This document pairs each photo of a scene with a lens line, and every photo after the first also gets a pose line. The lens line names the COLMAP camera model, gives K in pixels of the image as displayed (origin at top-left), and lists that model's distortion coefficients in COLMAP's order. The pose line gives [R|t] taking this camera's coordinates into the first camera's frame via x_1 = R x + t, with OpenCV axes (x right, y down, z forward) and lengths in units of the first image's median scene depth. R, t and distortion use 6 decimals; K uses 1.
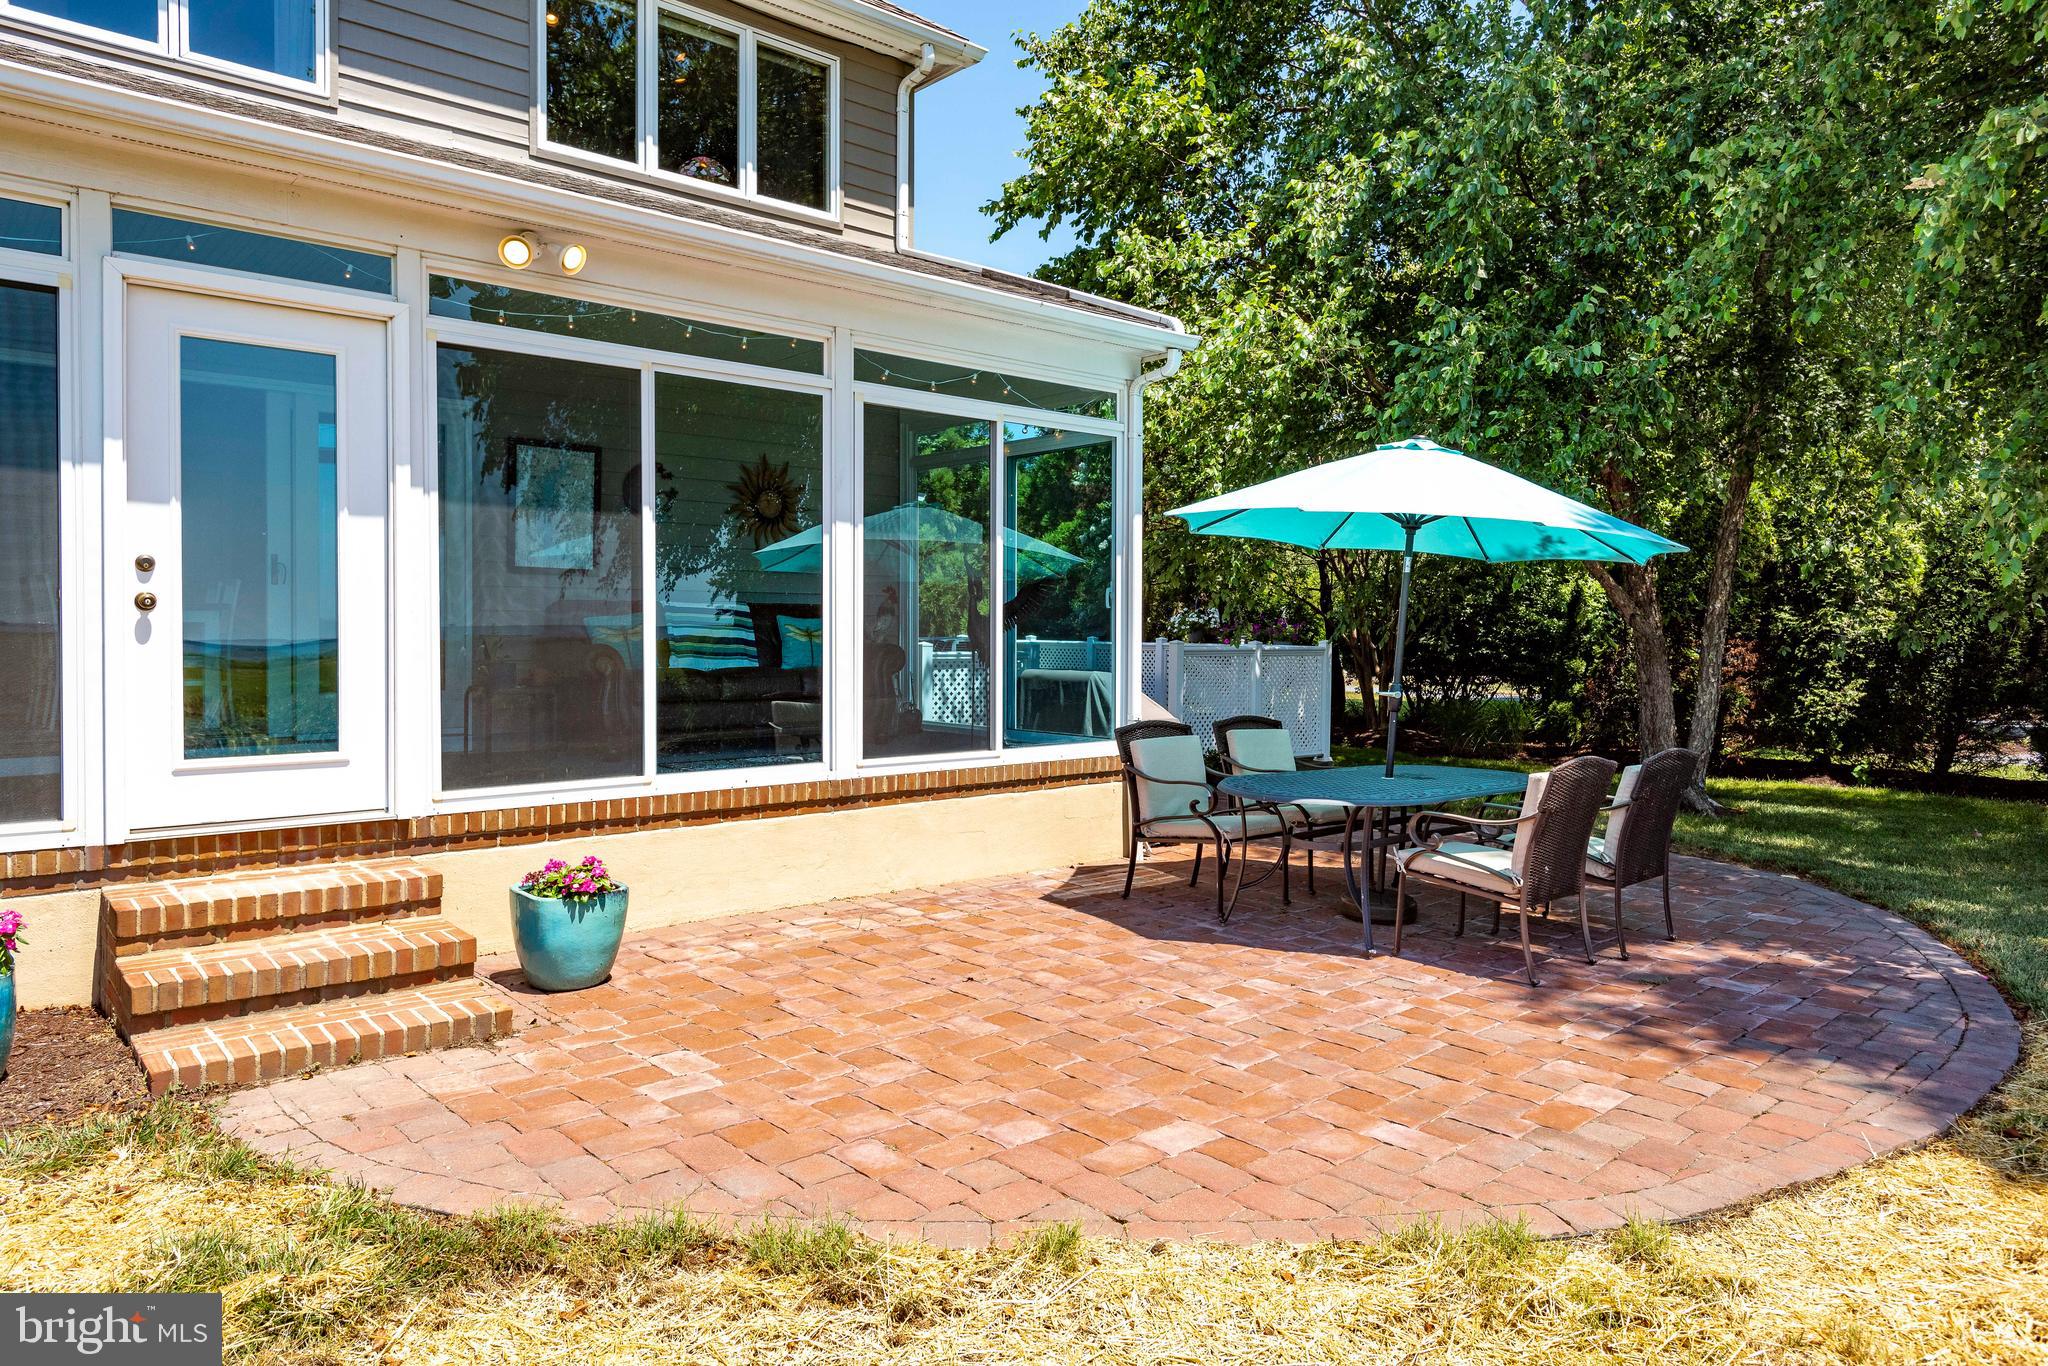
lens RADIAL K [[1308.1, 0, 1024.4], [0, 1308.1, 654.5], [0, 0, 1]] dist [-0.000013, -0.000607]
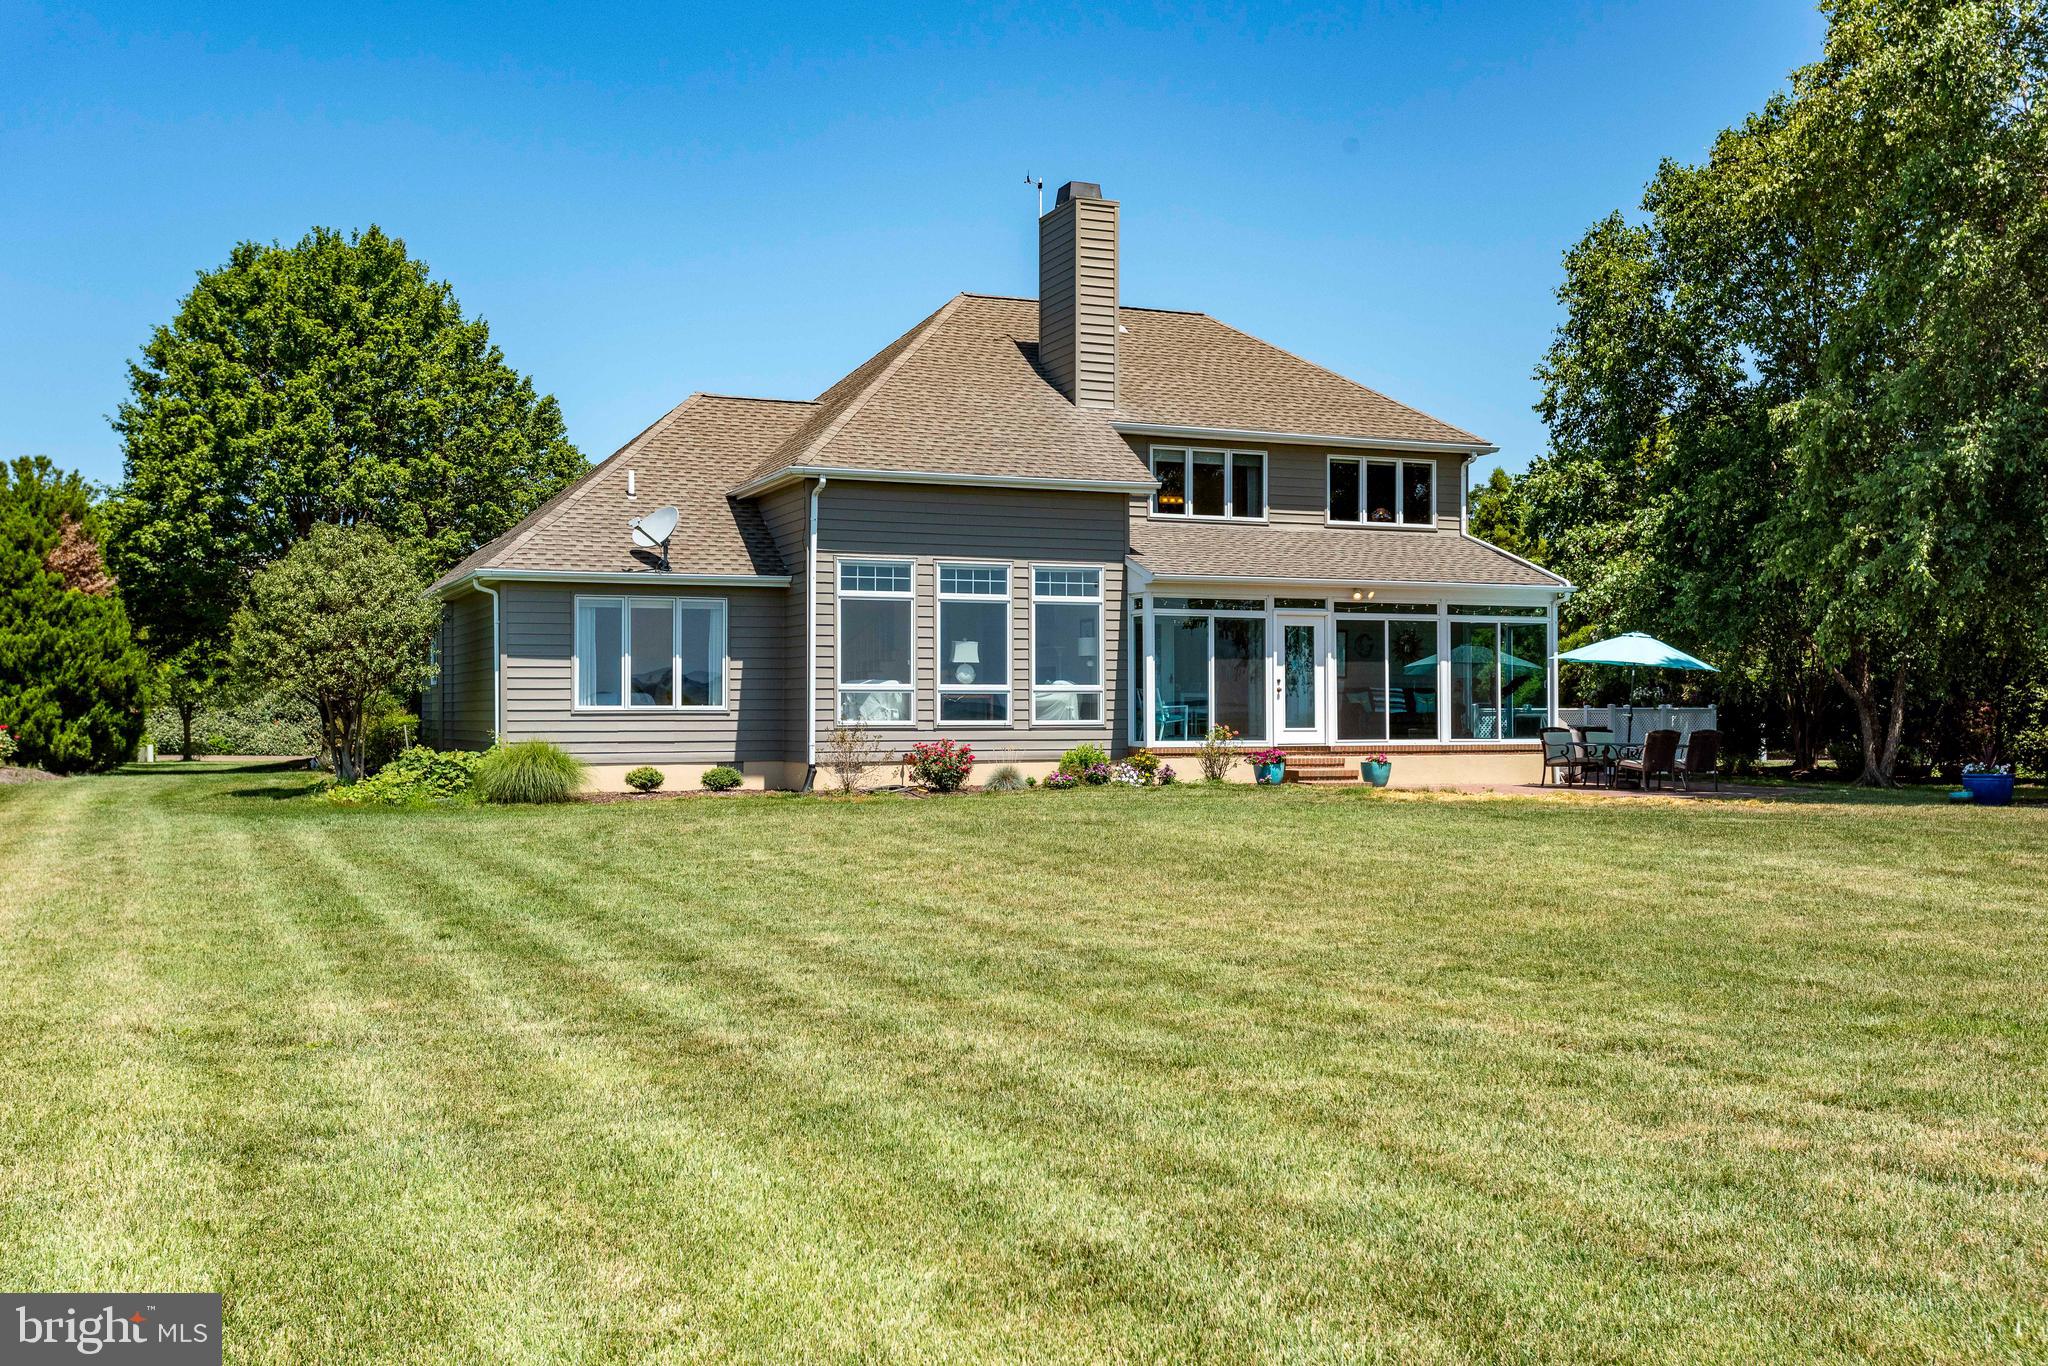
lens RADIAL K [[2068.4, 0, 1025.4], [0, 2068.4, 655.5], [0, 0, 1]] dist [0.104809, -0.091007]
pose [[0.953123, -0.017052, -0.302102, 0.408011], [0.001630, 0.998686, -0.051228, 0.136708], [0.302578, 0.048335, 0.951898, -4.035532]]
